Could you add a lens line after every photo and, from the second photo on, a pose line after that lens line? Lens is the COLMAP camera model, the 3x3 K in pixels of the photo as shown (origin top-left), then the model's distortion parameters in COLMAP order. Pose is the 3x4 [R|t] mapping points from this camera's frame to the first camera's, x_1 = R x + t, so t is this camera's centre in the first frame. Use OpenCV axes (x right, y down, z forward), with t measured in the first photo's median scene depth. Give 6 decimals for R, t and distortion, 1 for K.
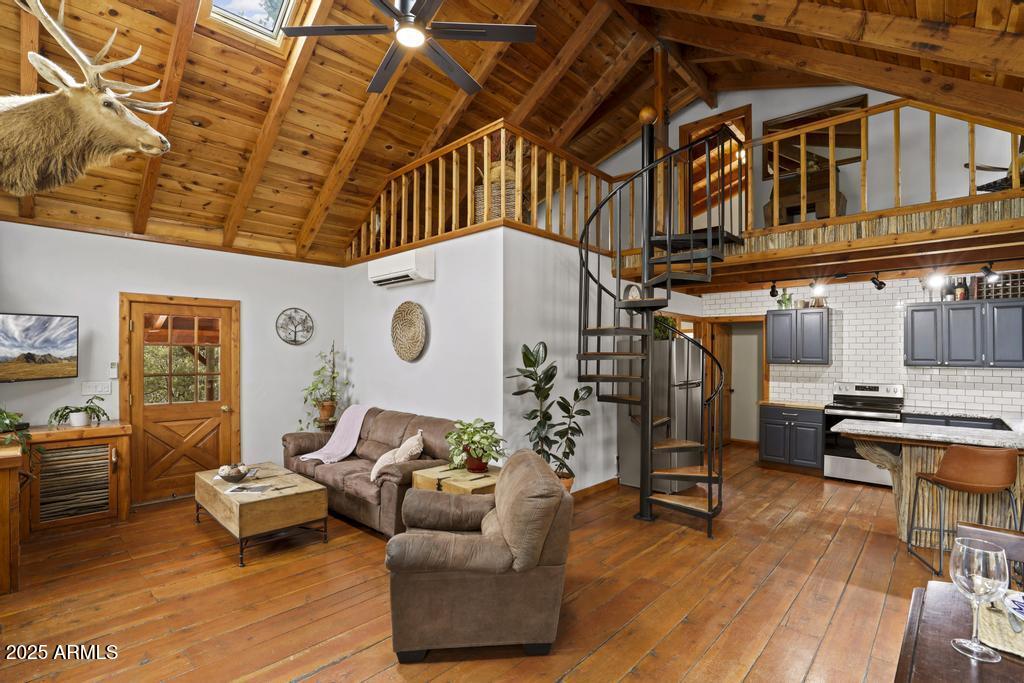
lens RADIAL K [[466.8, 0, 517.1], [0, 466.8, 350.8], [0, 0, 1]] dist [-0.027458, 0.002468]
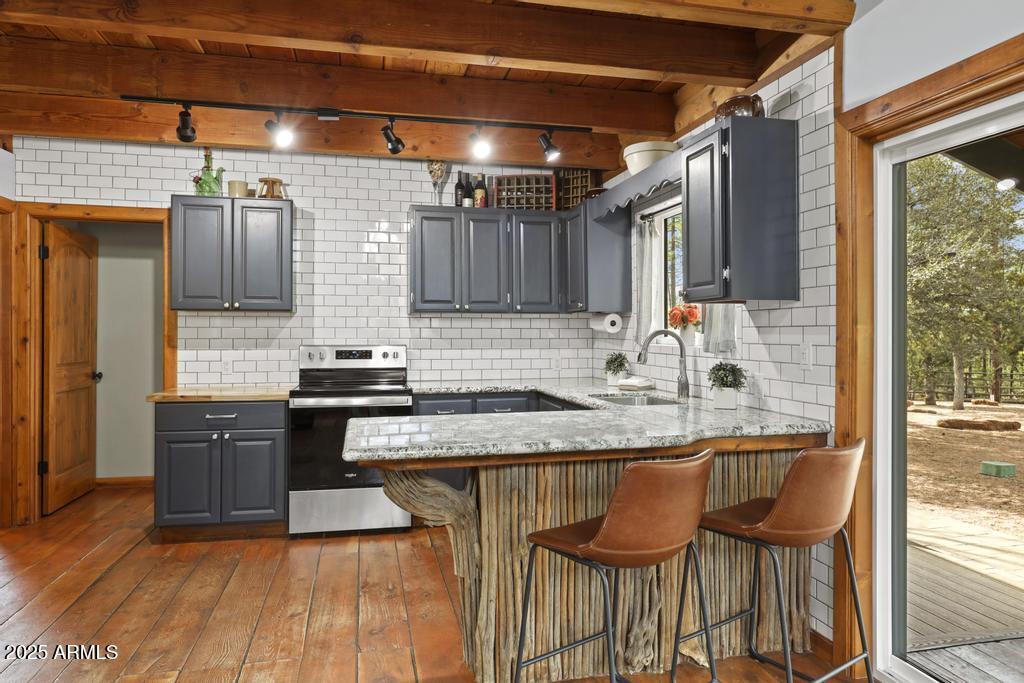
lens RADIAL K [[634.7, 0, 506.9], [0, 634.7, 336.5], [0, 0, 1]] dist [-0.007887, 0.001712]
pose [[0.562171, -0.010294, 0.826957, 0.234447], [-0.005380, 0.999856, 0.016104, 0.046986], [-0.827003, -0.013502, 0.562035, 0.421156]]
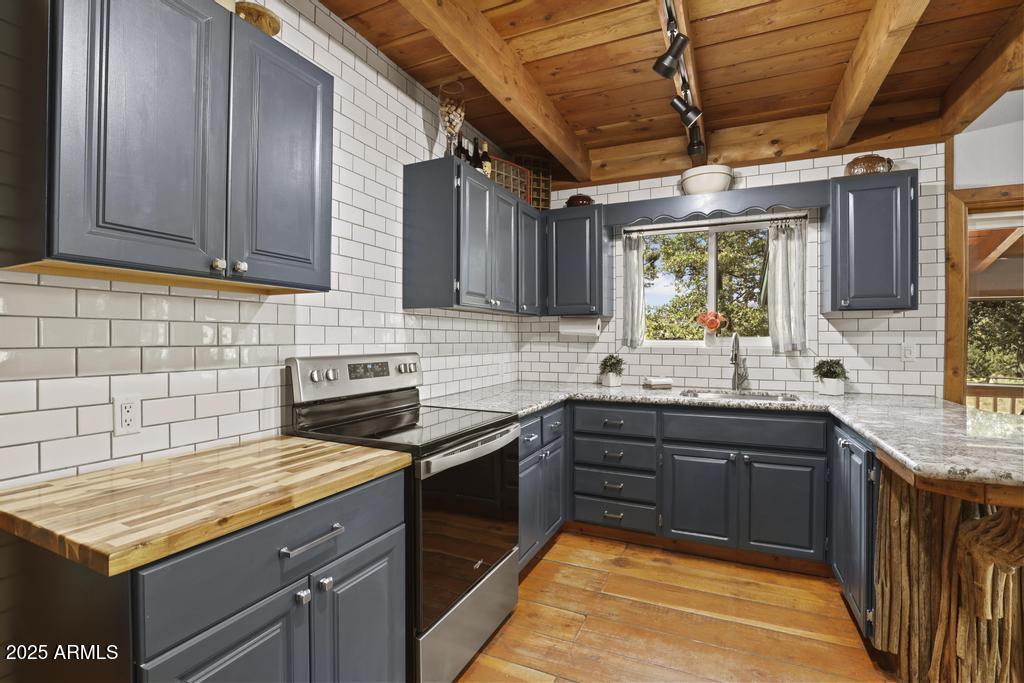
lens RADIAL K [[466.8, 0, 510.0], [0, 466.8, 342.8], [0, 0, 1]] dist [-0.027458, 0.002468]
pose [[-0.305198, -0.013349, 0.952195, 0.402804], [-0.010759, 0.999886, 0.010569, 0.057000], [-0.952228, -0.007019, -0.305307, 1.011754]]
